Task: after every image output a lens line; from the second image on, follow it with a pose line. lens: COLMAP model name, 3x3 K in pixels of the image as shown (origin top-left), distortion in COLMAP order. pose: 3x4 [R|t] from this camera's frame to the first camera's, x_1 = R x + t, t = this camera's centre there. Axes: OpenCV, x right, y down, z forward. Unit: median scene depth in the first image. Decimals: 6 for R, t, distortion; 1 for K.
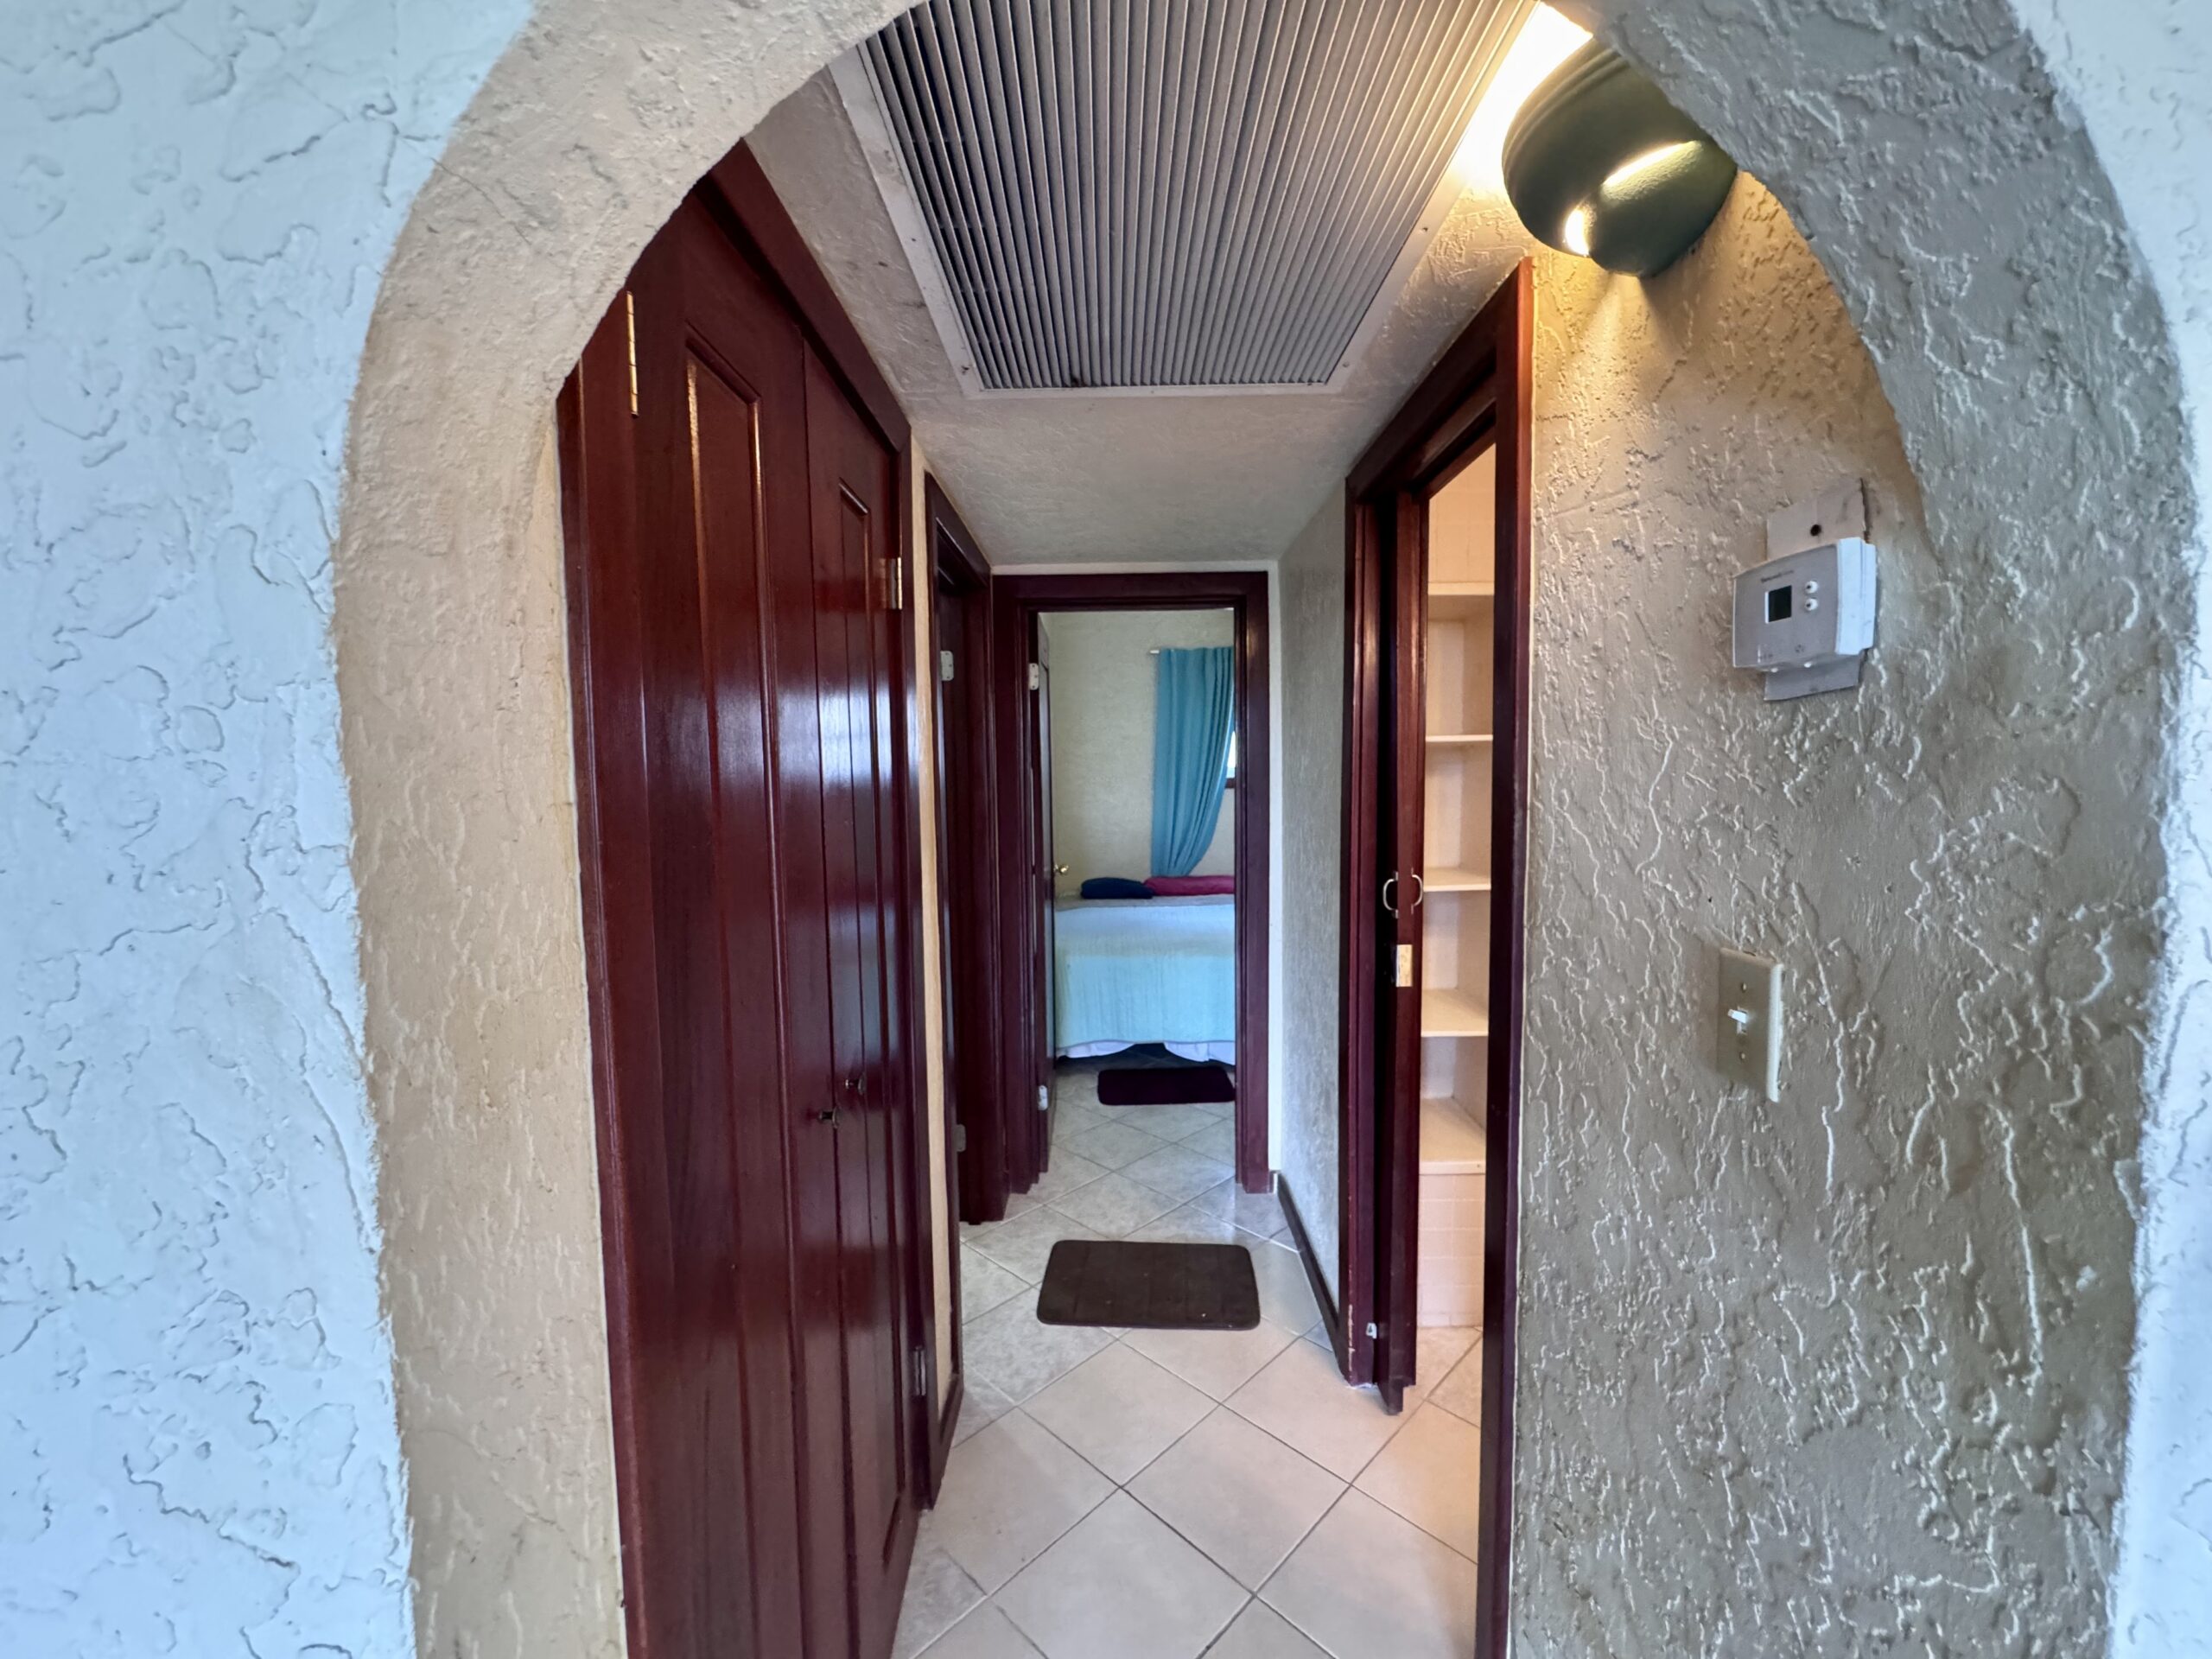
lens RADIAL K [[885.4, 0, 1104.7], [0, 885.4, 829.5], [0, 0, 1]] dist [-0.003856, 0.000336]
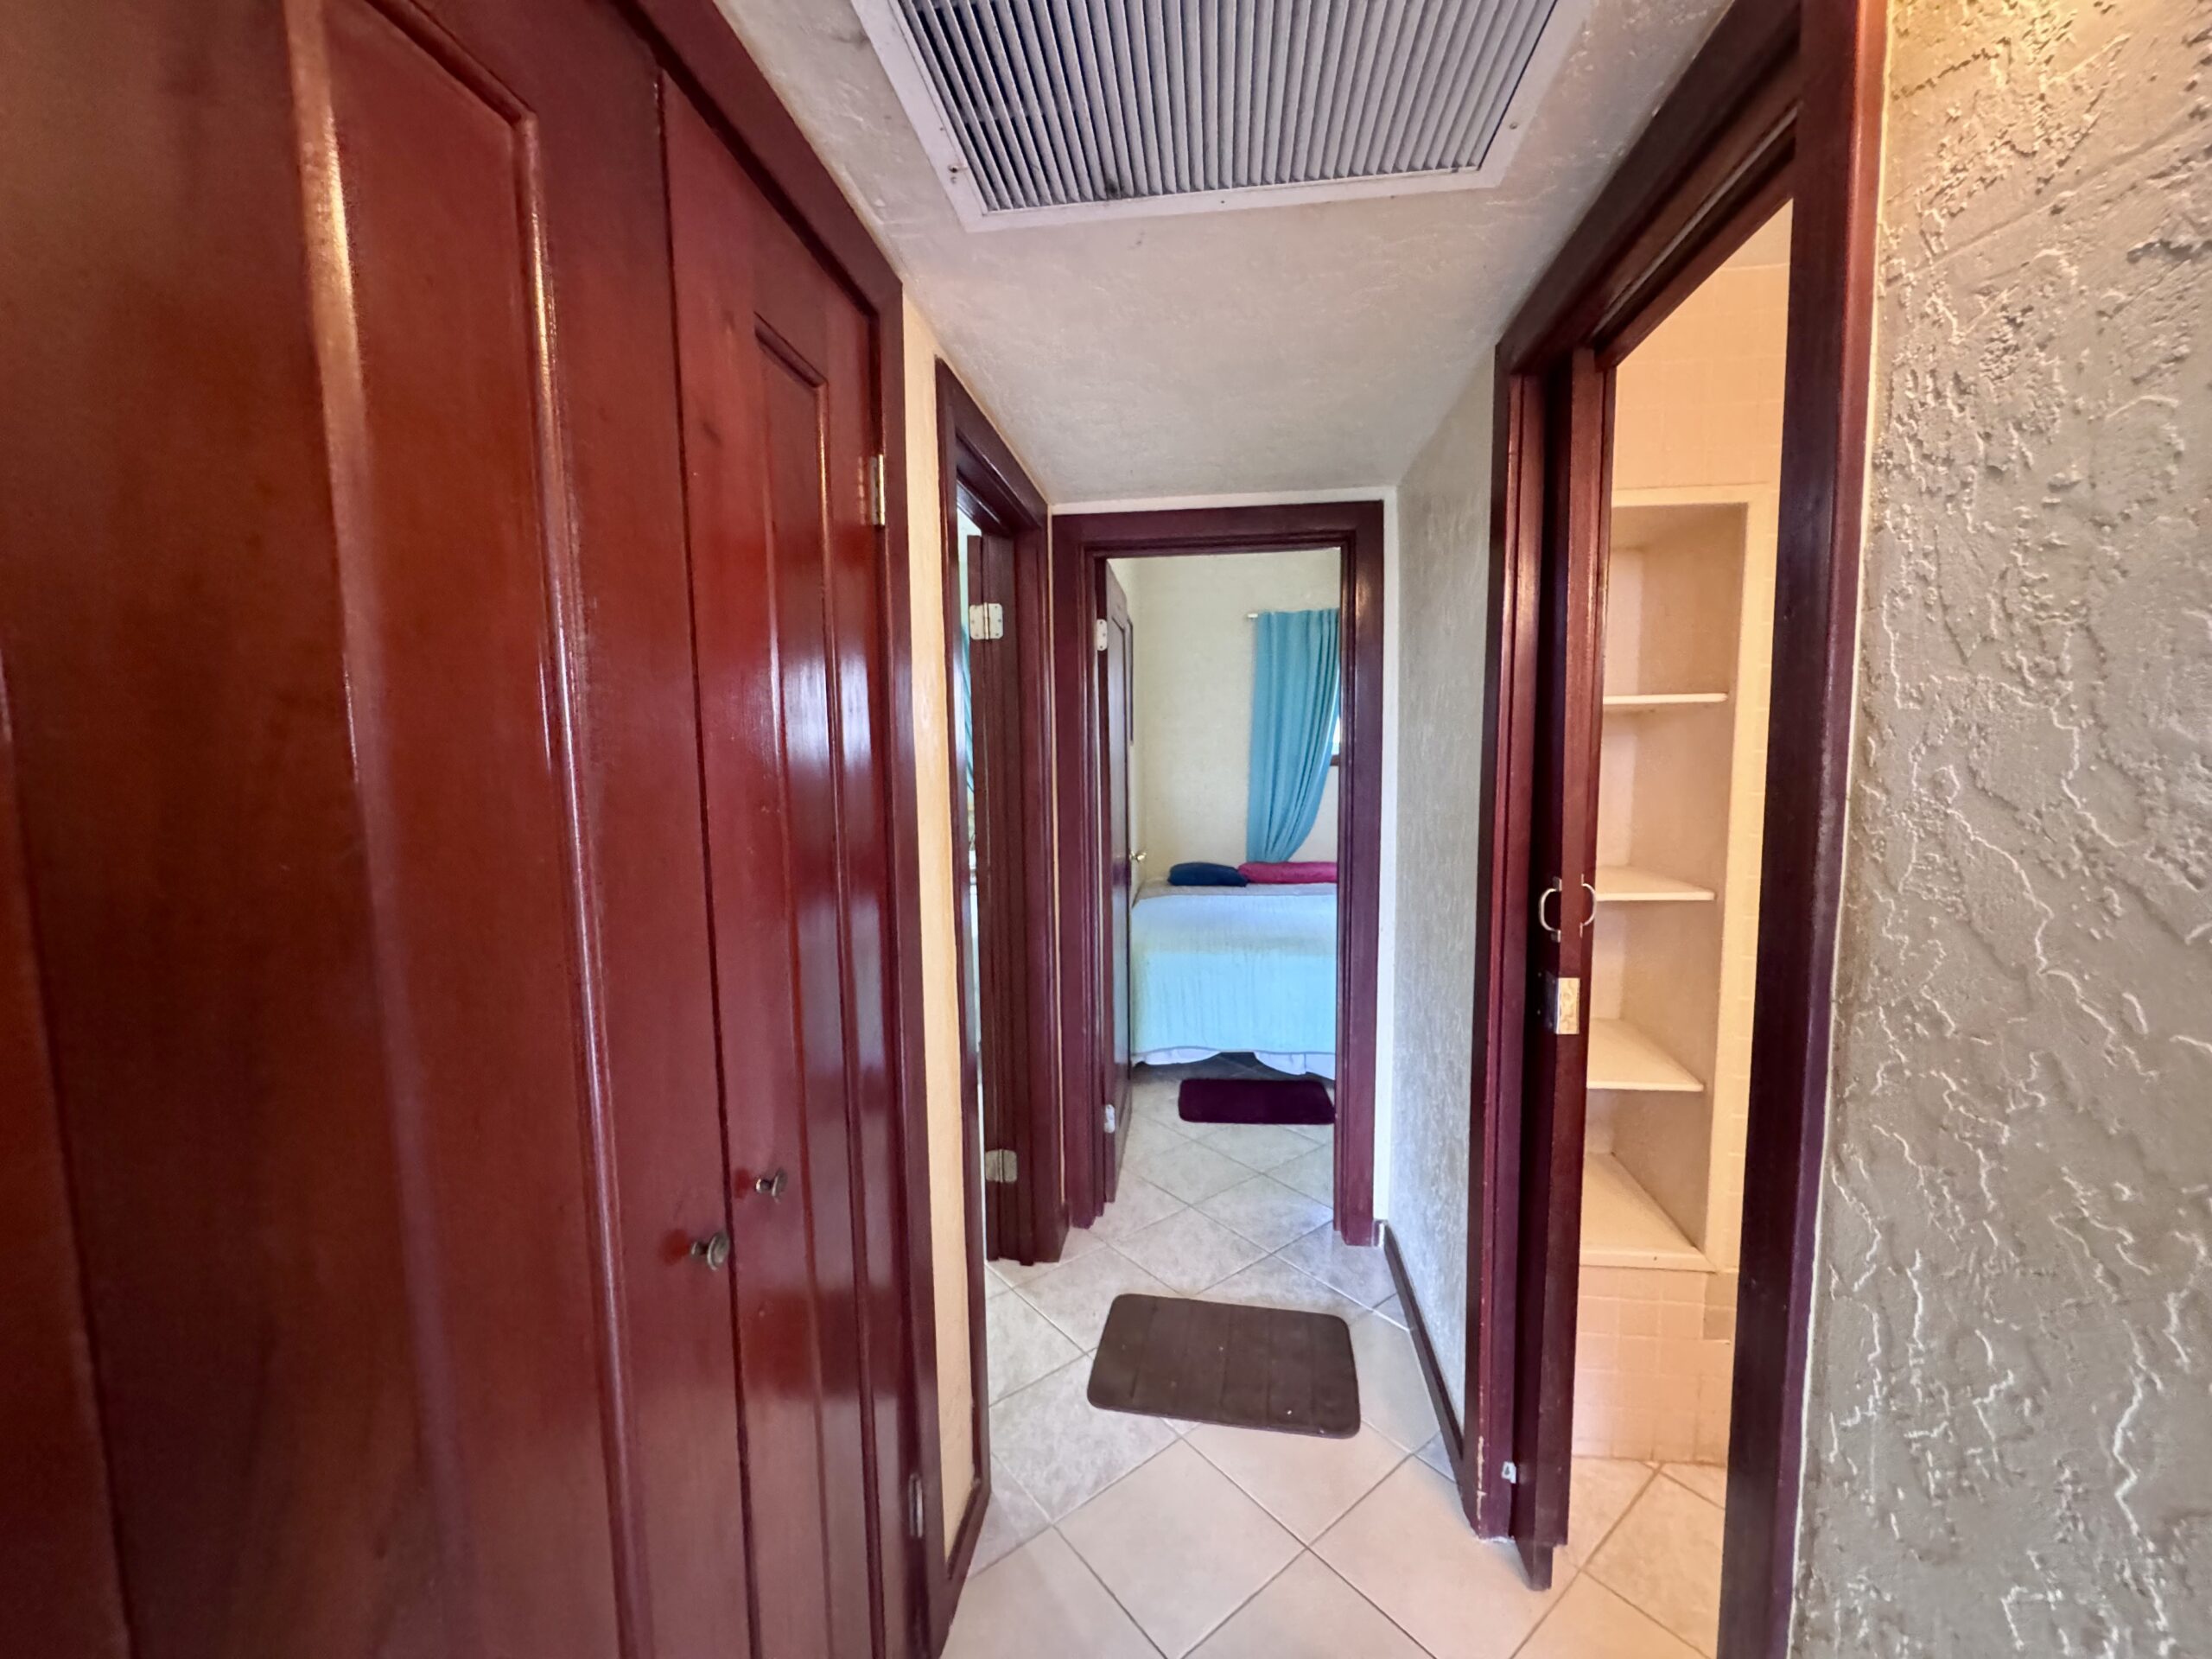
lens RADIAL K [[885.4, 0, 1104.7], [0, 885.4, 829.5], [0, 0, 1]] dist [-0.003856, 0.000336]
pose [[0.993351, 0.009922, -0.114698, 0.034017], [-0.007024, 0.999646, 0.025647, -0.008304], [0.114912, -0.024671, 0.993069, 0.203256]]
